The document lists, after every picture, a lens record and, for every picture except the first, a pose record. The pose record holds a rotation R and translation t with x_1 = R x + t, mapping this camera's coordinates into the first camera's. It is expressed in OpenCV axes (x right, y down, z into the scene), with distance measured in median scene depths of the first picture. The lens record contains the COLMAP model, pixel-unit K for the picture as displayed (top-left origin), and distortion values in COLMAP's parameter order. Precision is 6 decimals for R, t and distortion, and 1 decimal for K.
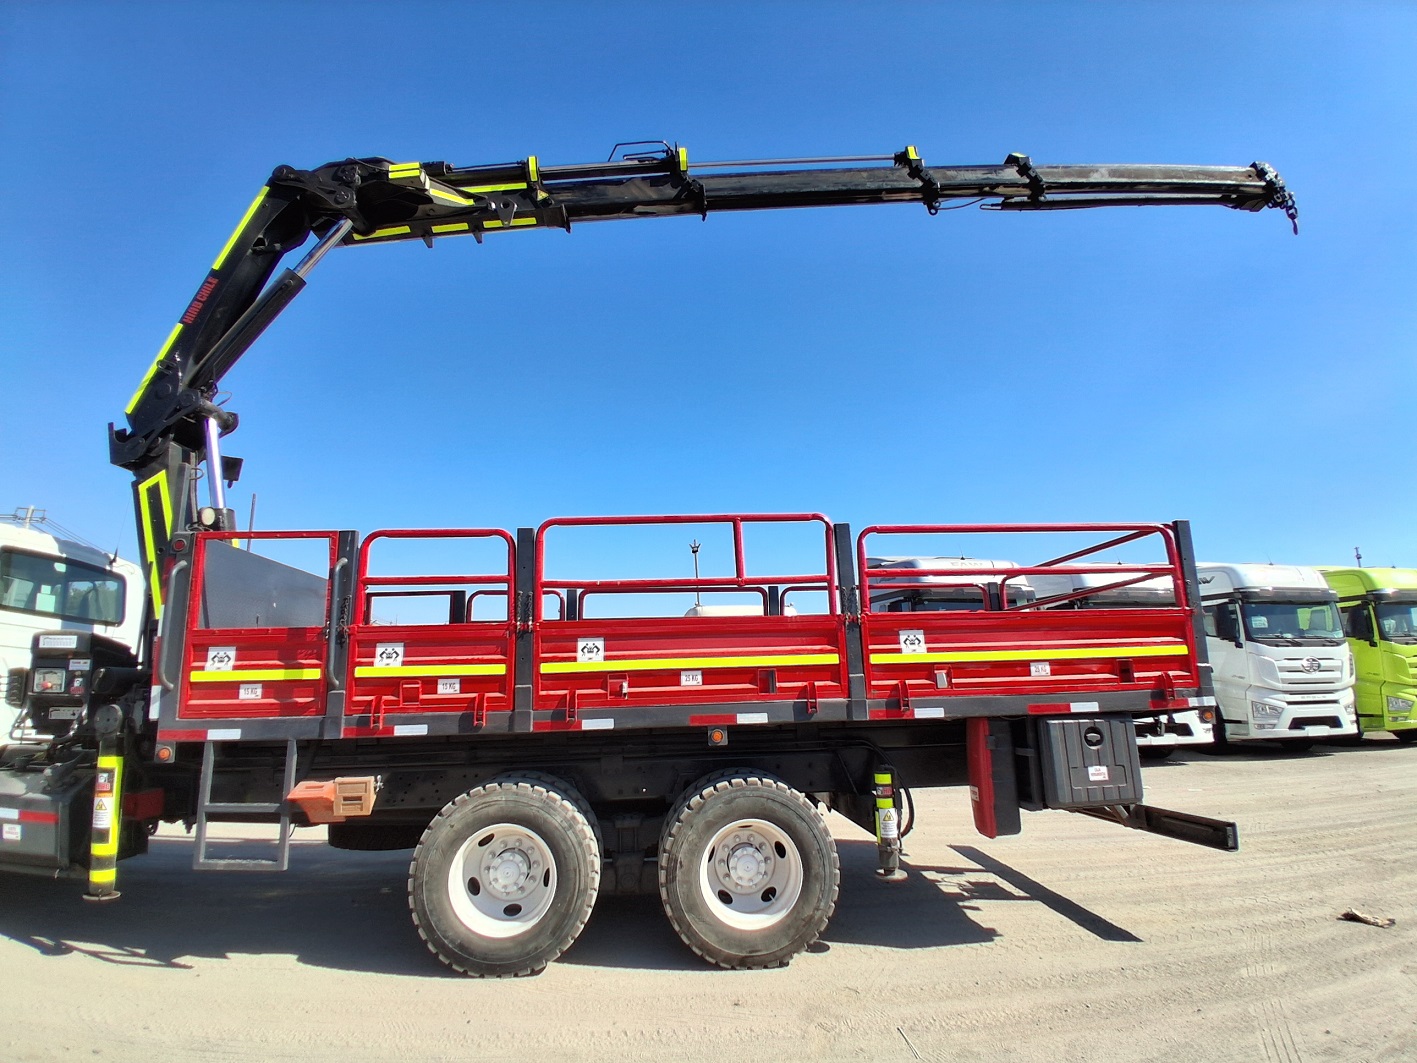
lens RADIAL K [[707.6, 0, 702.7], [0, 707.6, 542.6], [0, 0, 1]] dist [0.001635, -0.043555]
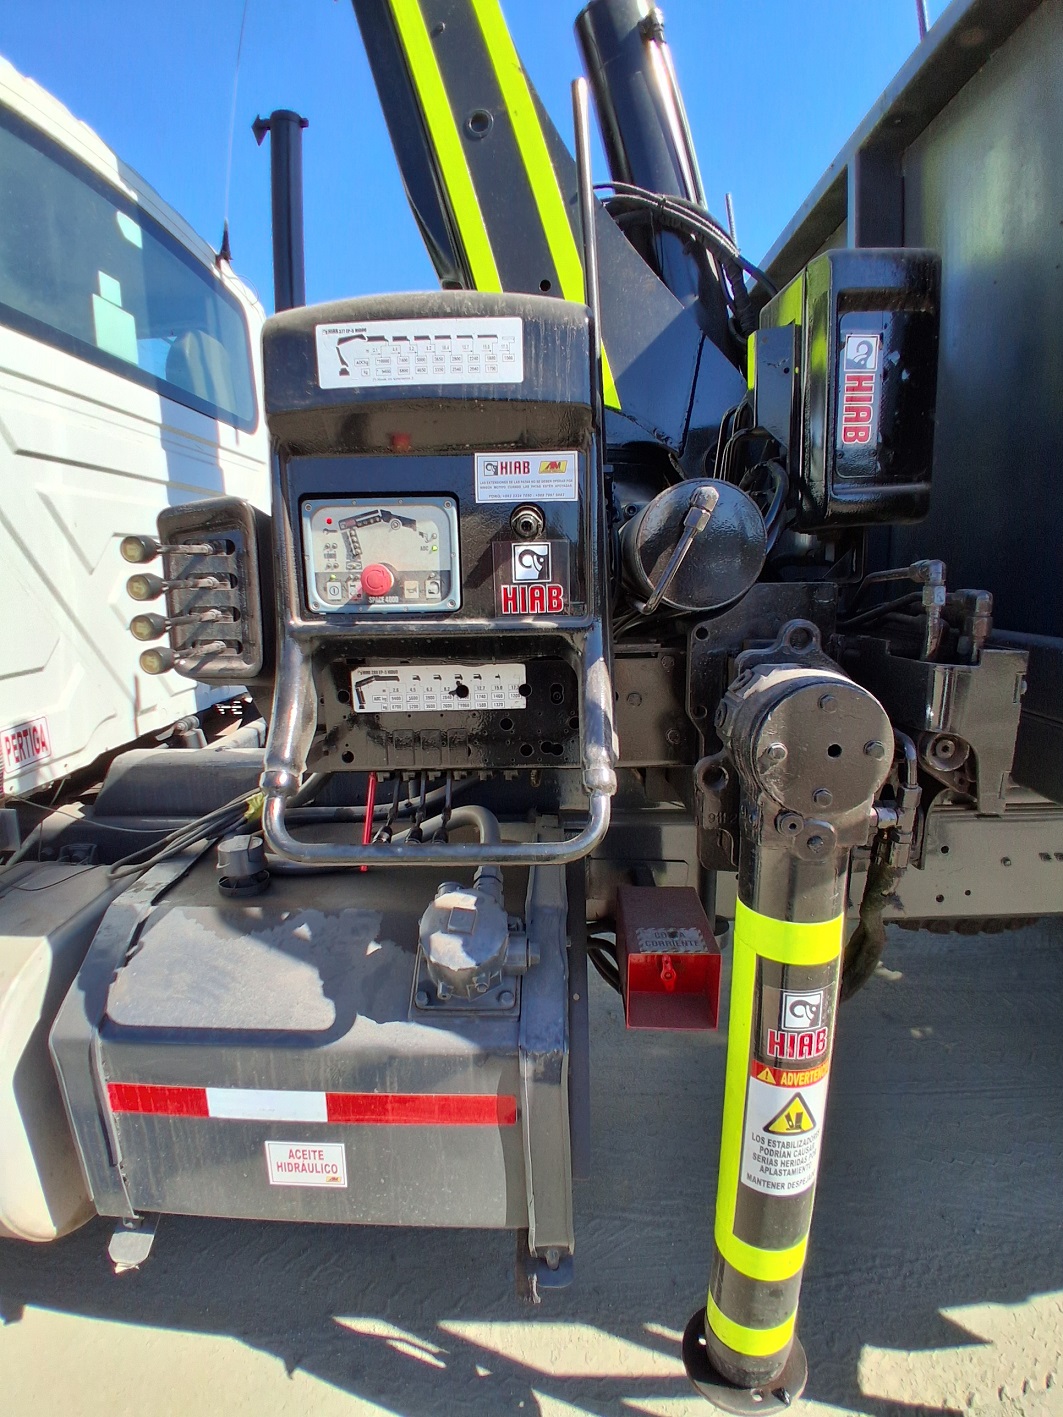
lens RADIAL K [[707.6, 0, 531.5], [0, 707.6, 708.5], [0, 0, 1]] dist [0.001635, -0.043555]
pose [[0.994416, 0.031012, -0.100874, -0.888317], [0.010909, 0.920522, 0.390538, 0.160042], [0.104968, -0.389457, 0.915043, 0.780941]]
